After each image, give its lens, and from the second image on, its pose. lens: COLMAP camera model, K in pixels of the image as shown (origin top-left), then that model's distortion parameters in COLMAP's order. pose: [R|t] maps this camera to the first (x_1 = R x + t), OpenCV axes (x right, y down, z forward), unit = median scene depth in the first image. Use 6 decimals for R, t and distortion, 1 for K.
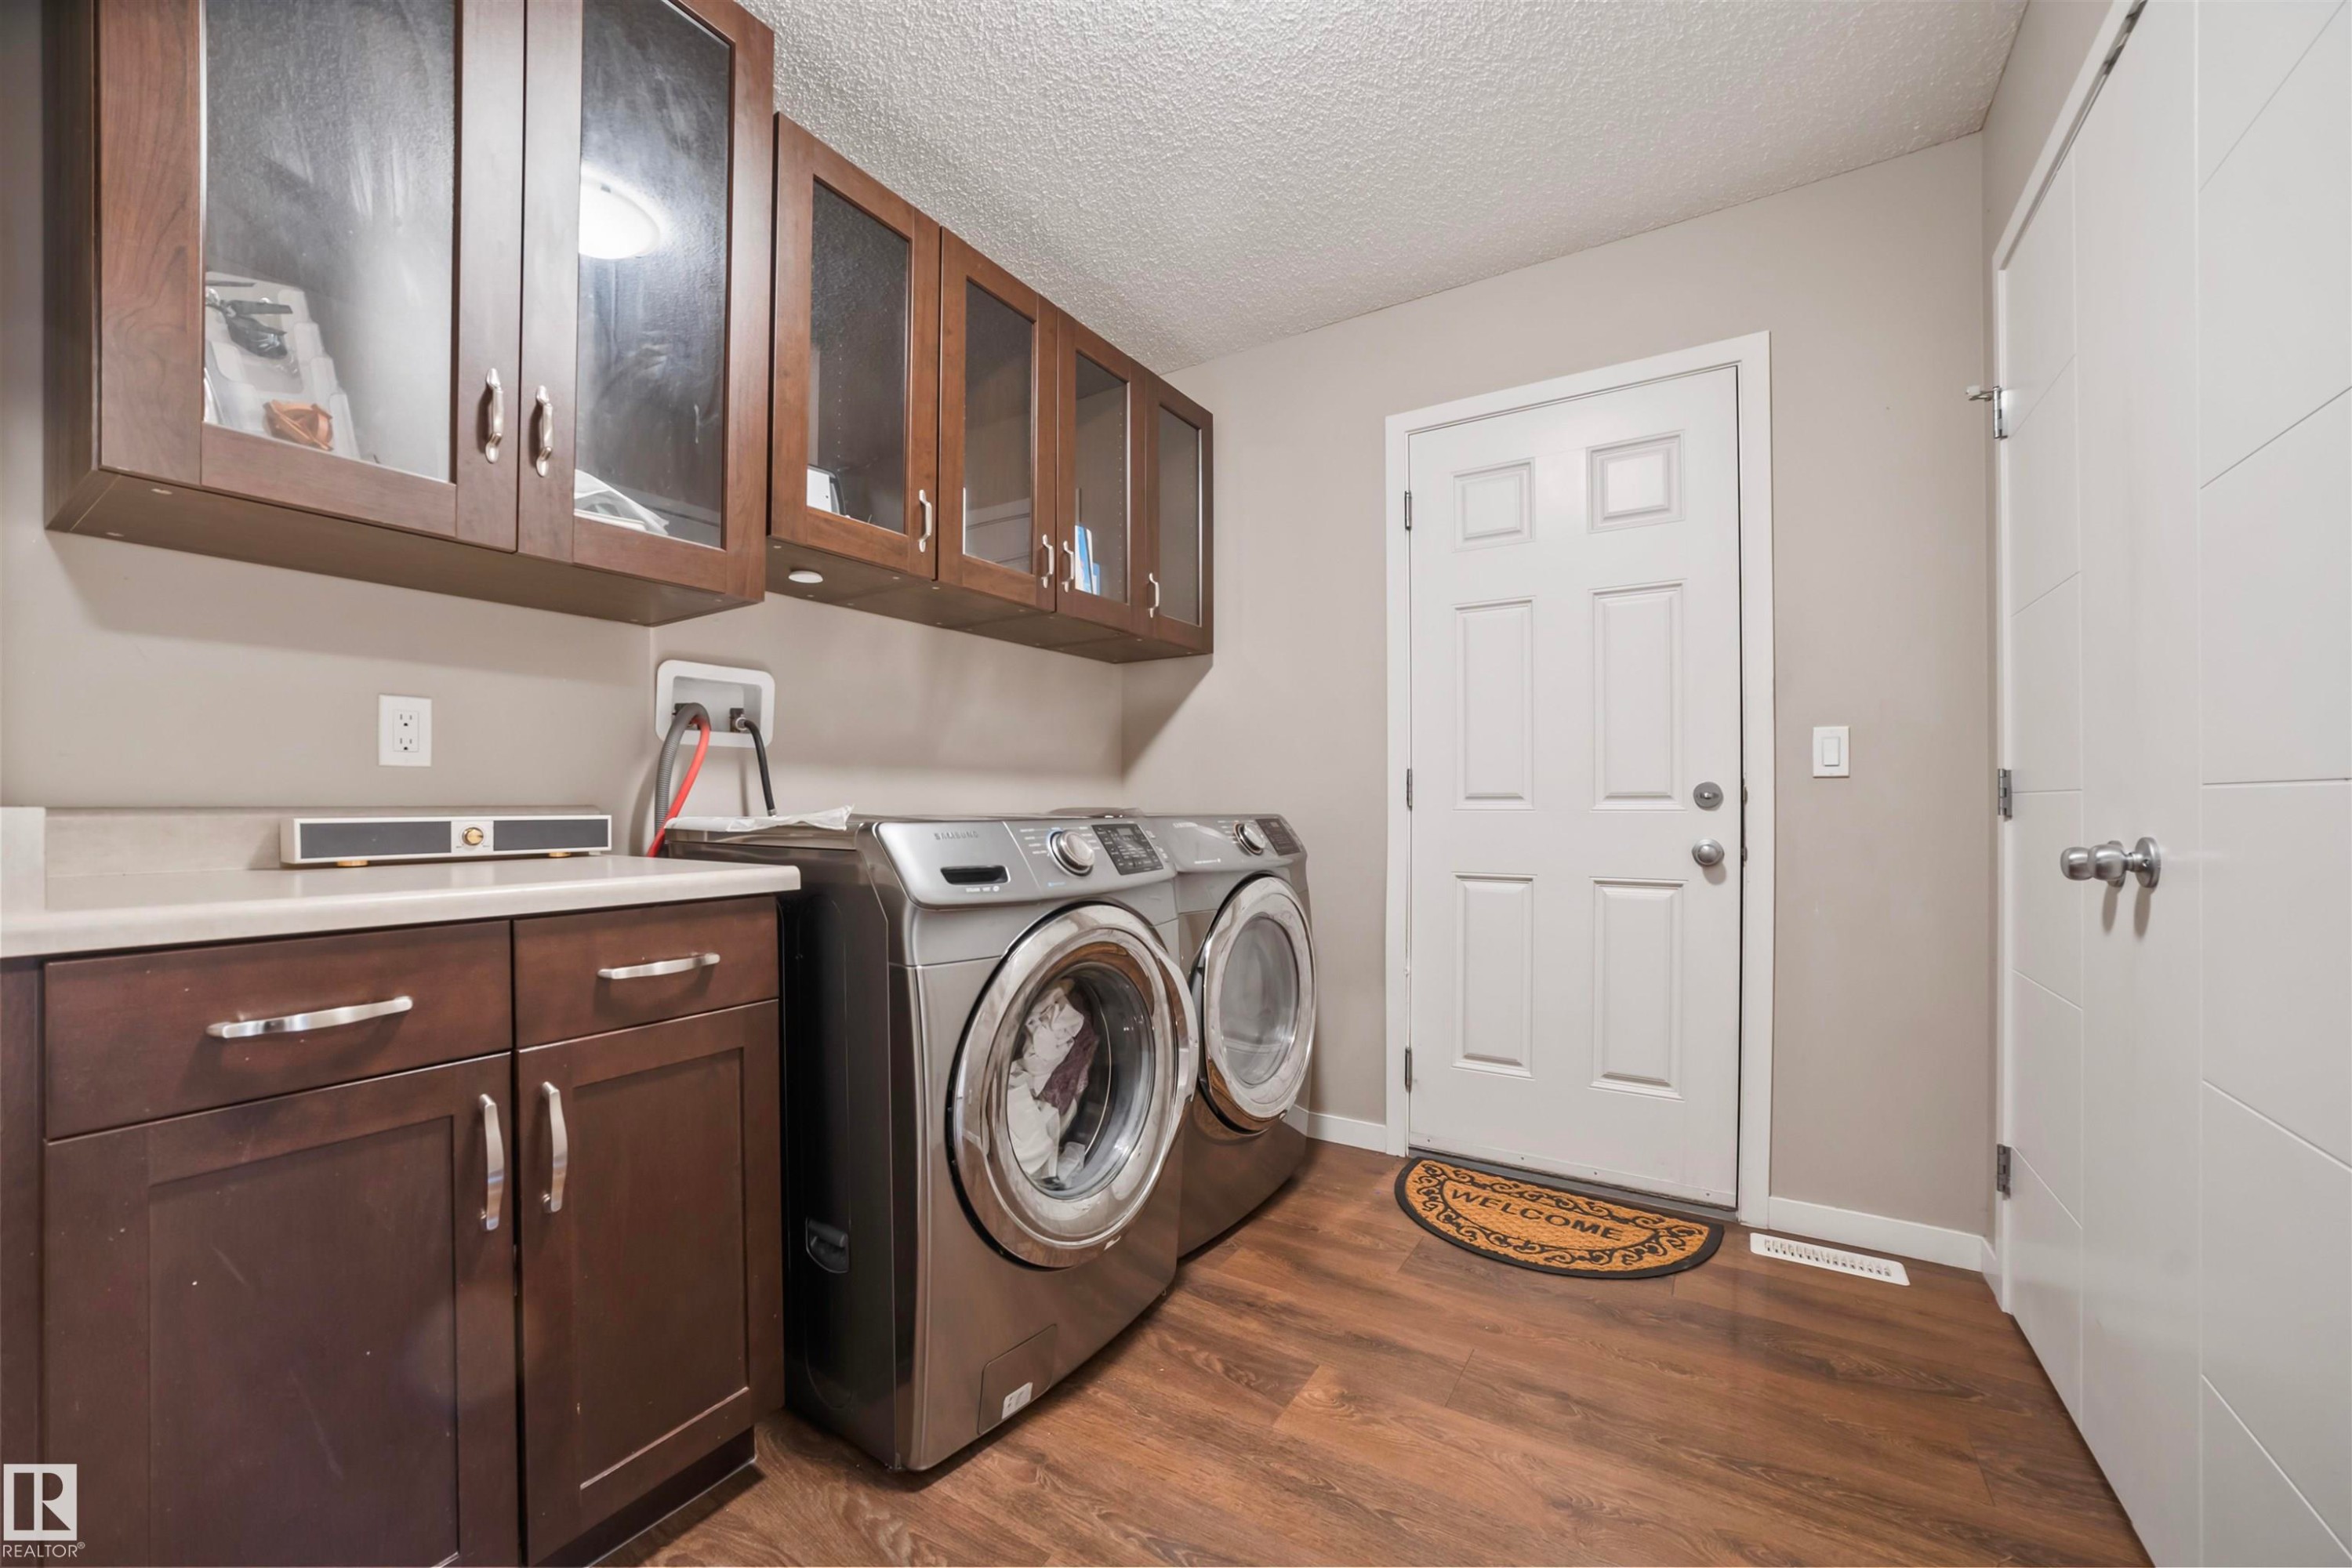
lens RADIAL K [[909.0, 0, 1179.8], [0, 909.0, 794.8], [0, 0, 1]] dist [-0.044991, 0.012644]
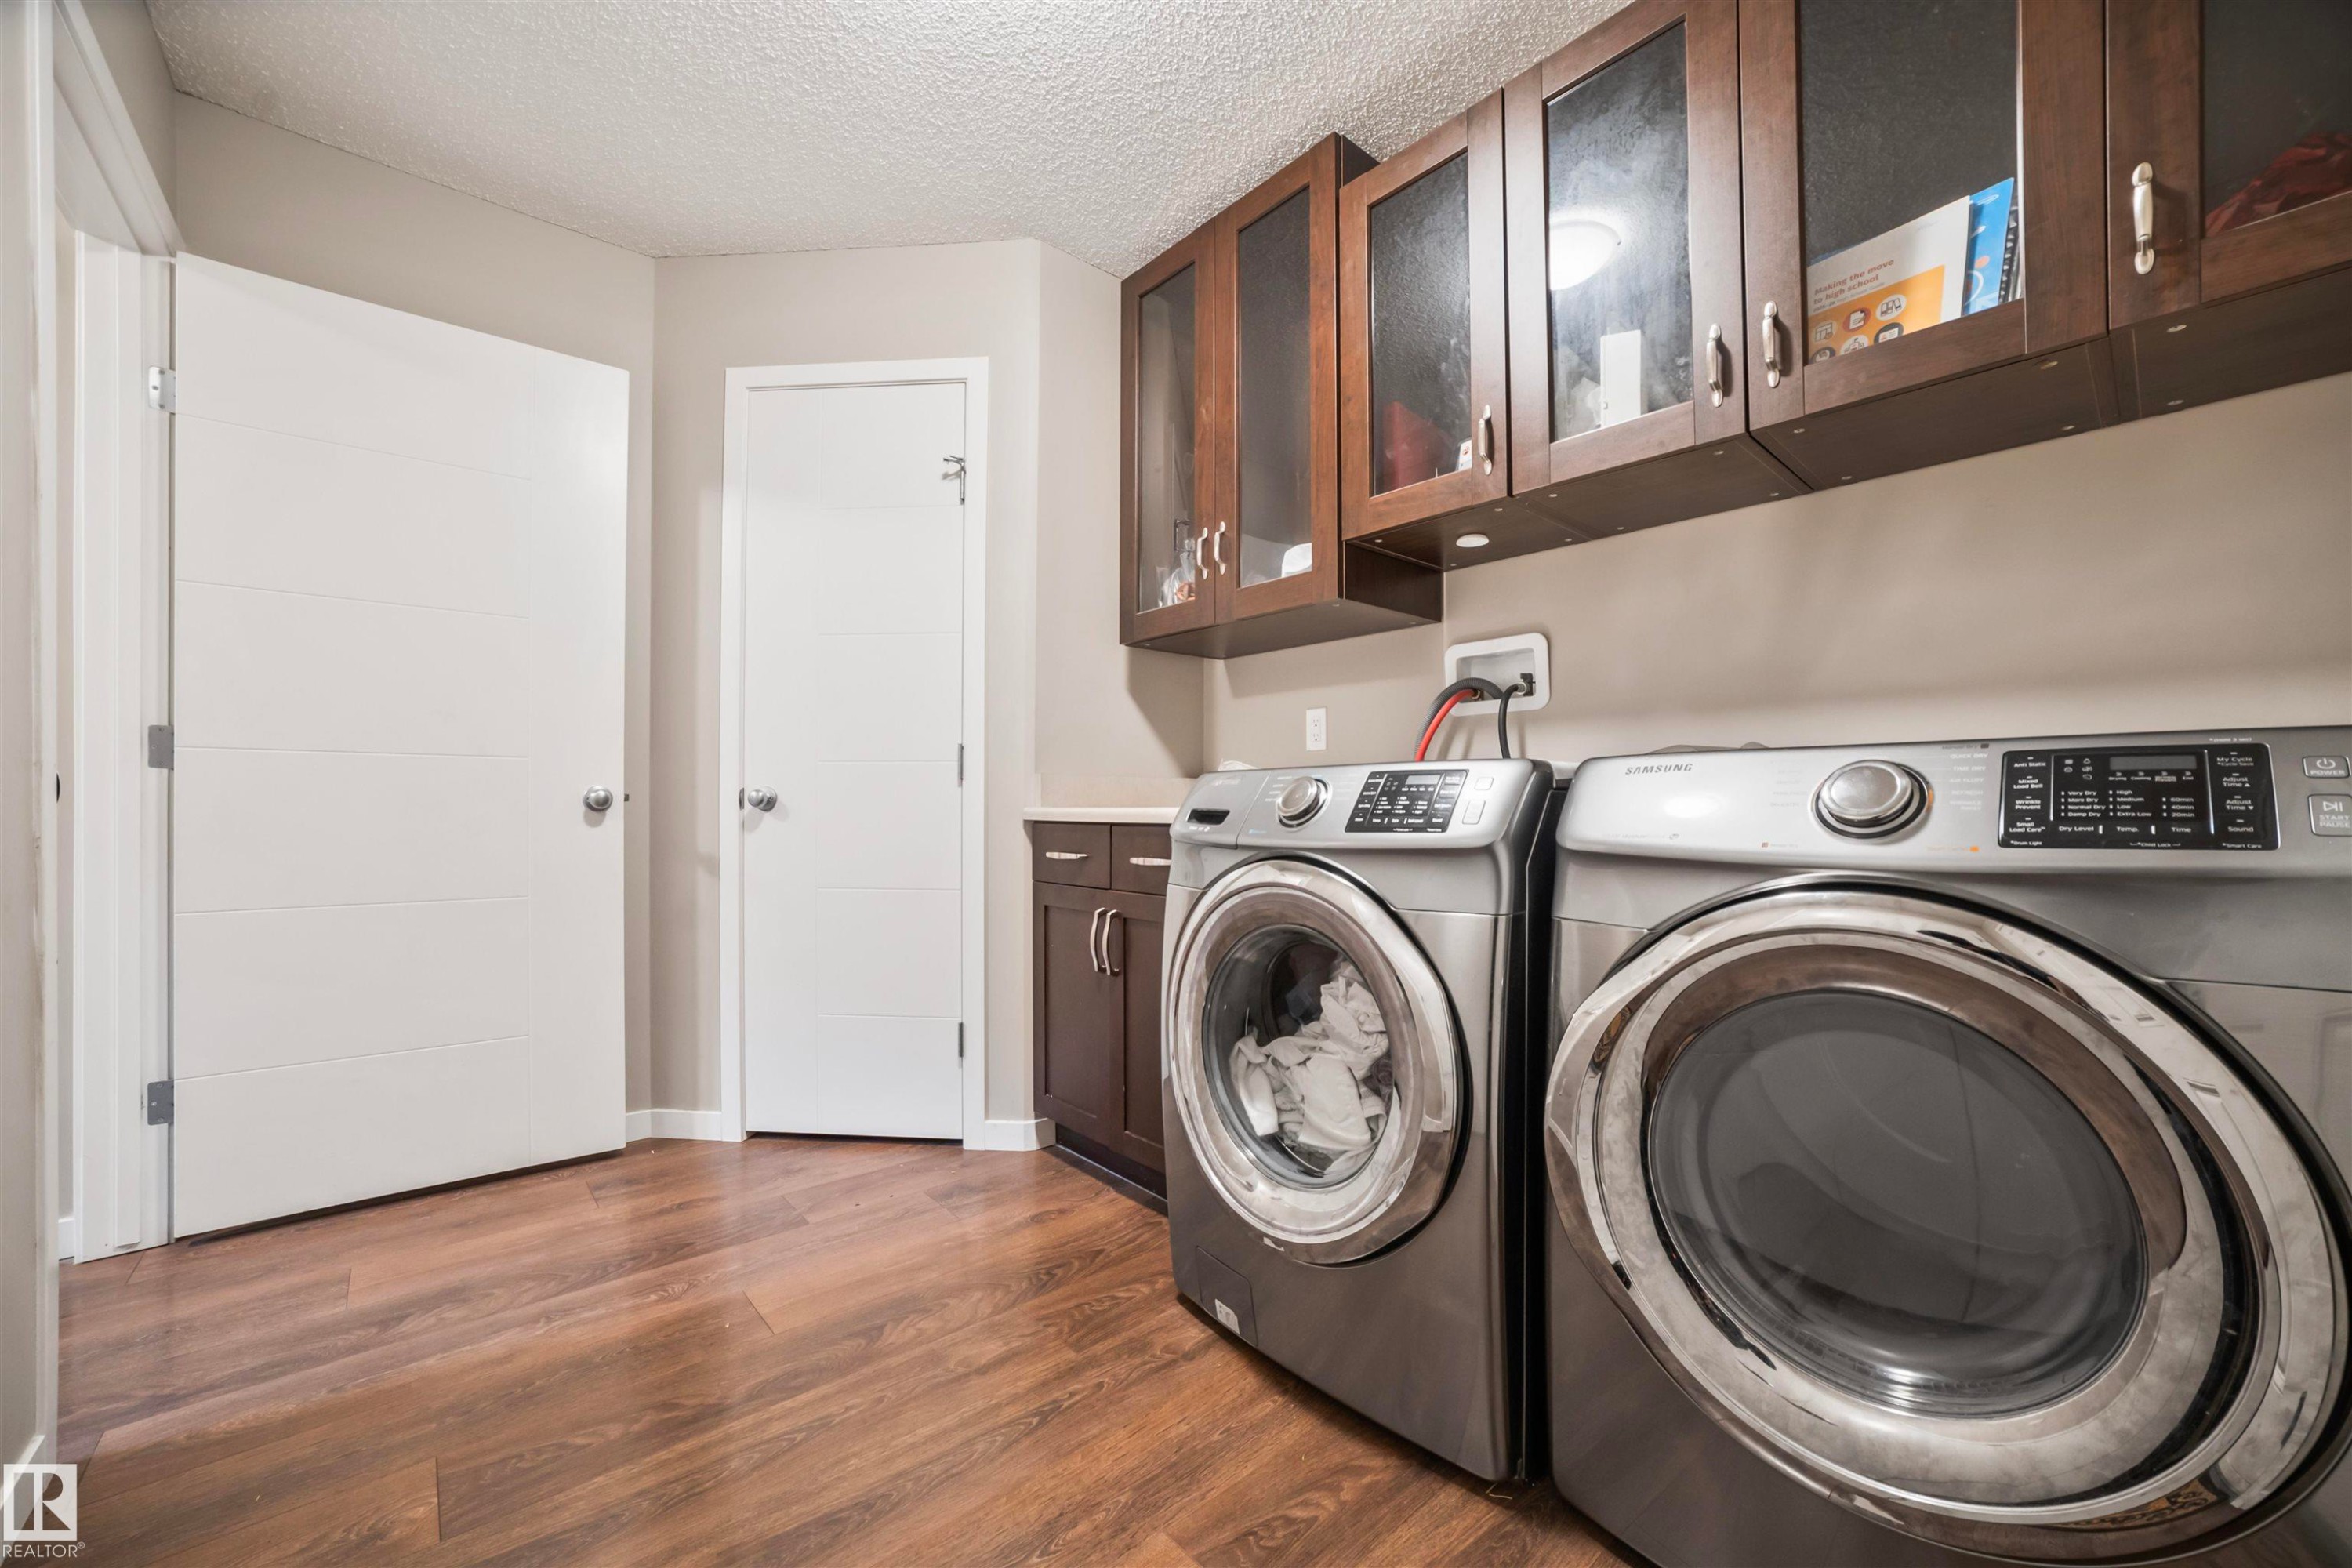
lens RADIAL K [[909.0, 0, 1181.5], [0, 909.0, 803.6], [0, 0, 1]] dist [-0.044991, 0.012644]
pose [[-0.280478, 0.000098, -0.959861, 0.855942], [0.006254, 0.999979, -0.001725, 0.071291], [0.959840, -0.006487, -0.280473, 1.251898]]
